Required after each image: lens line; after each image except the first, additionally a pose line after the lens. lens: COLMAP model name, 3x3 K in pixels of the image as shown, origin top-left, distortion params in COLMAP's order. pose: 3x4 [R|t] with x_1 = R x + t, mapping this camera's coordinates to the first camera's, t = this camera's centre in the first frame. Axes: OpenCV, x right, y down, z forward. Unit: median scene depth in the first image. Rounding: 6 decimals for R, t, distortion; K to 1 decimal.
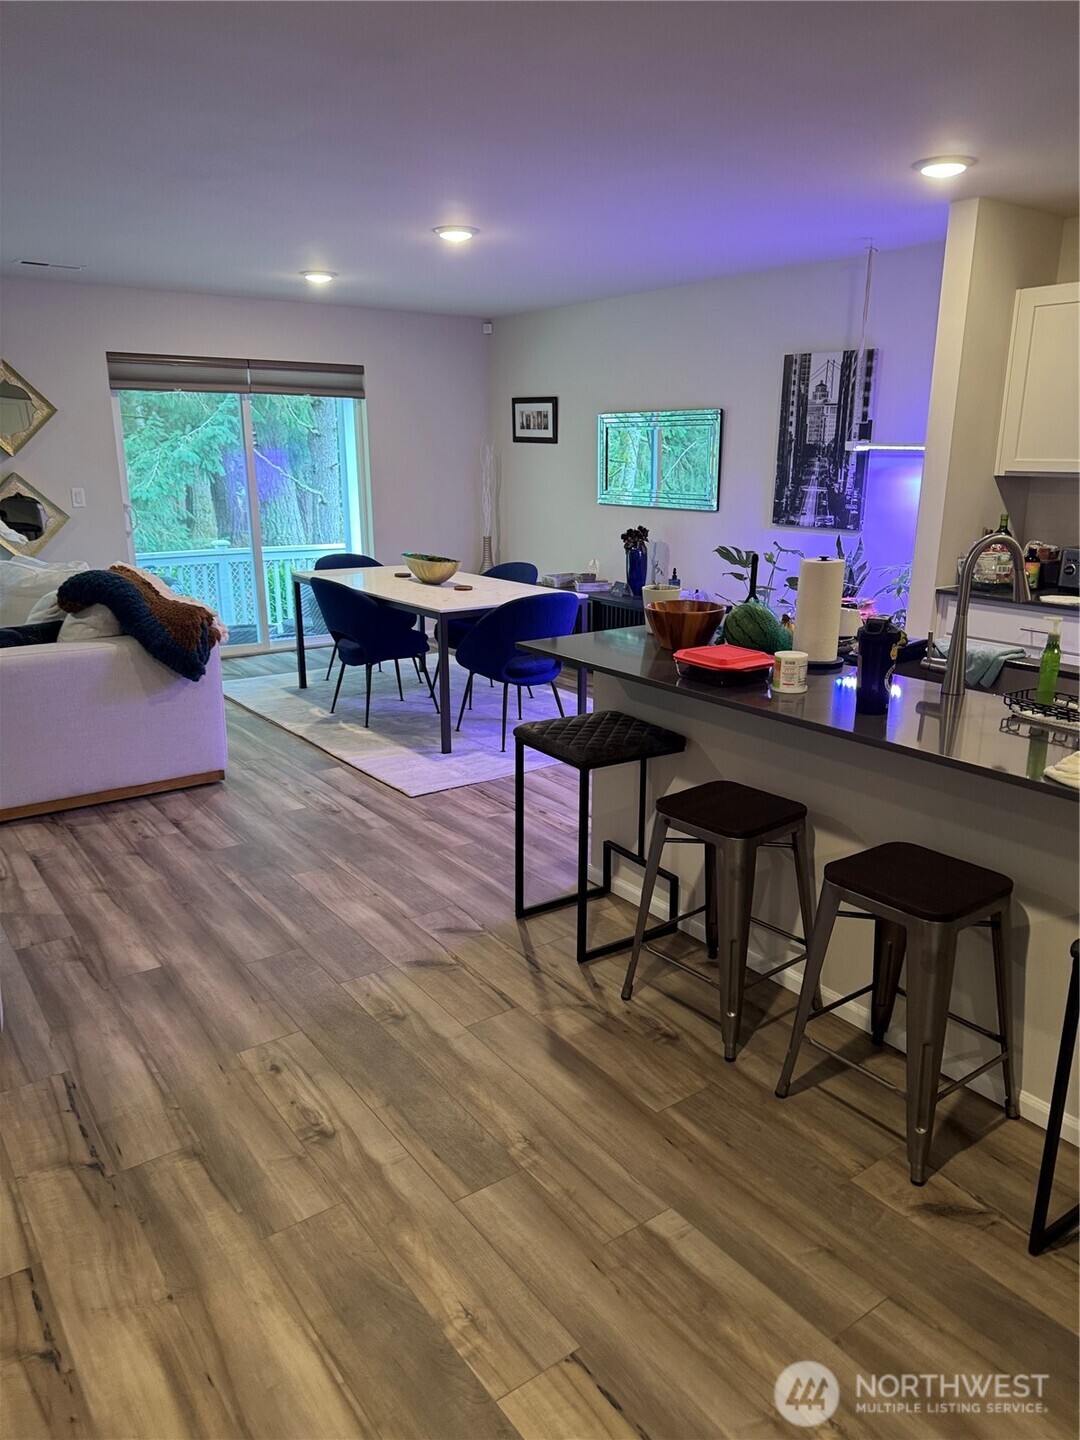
lens RADIAL K [[1001.6, 0, 540.0], [0, 1001.6, 723.4], [0, 0, 1]] dist [0.020321, -0.028508]
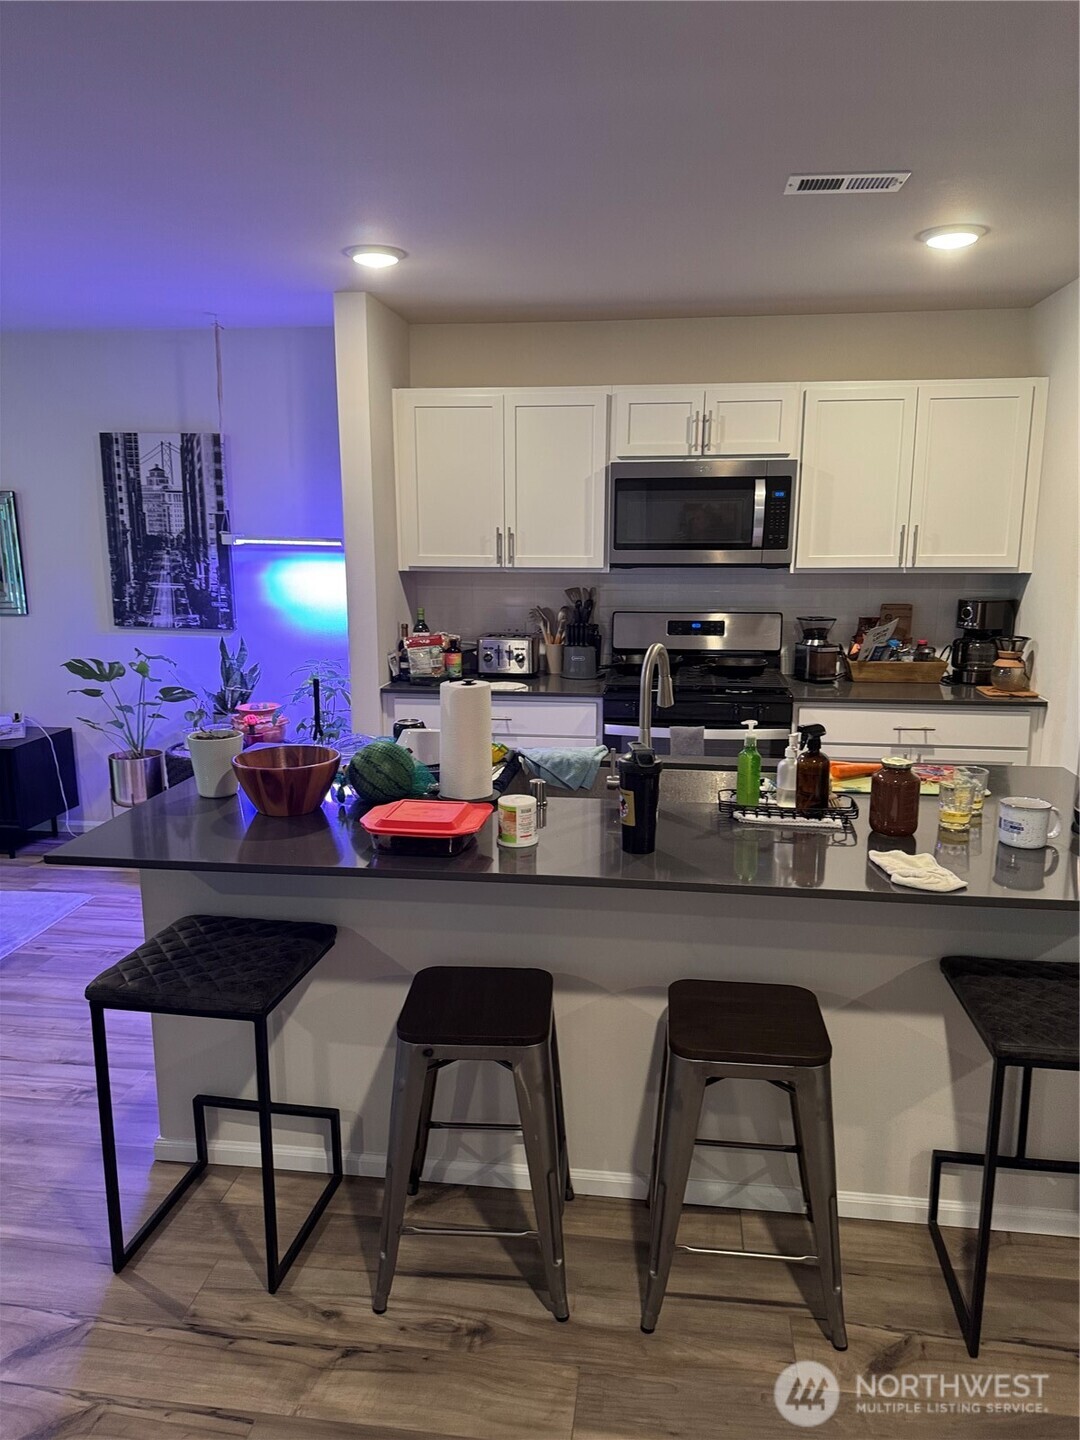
lens RADIAL K [[1001.6, 0, 542.1], [0, 1001.6, 714.2], [0, 0, 1]] dist [0.020321, -0.028508]
pose [[0.675029, -0.133248, 0.725659, -0.163518], [0.190897, 0.981607, 0.002668, -0.068128], [-0.712667, 0.136724, 0.688050, 0.194588]]
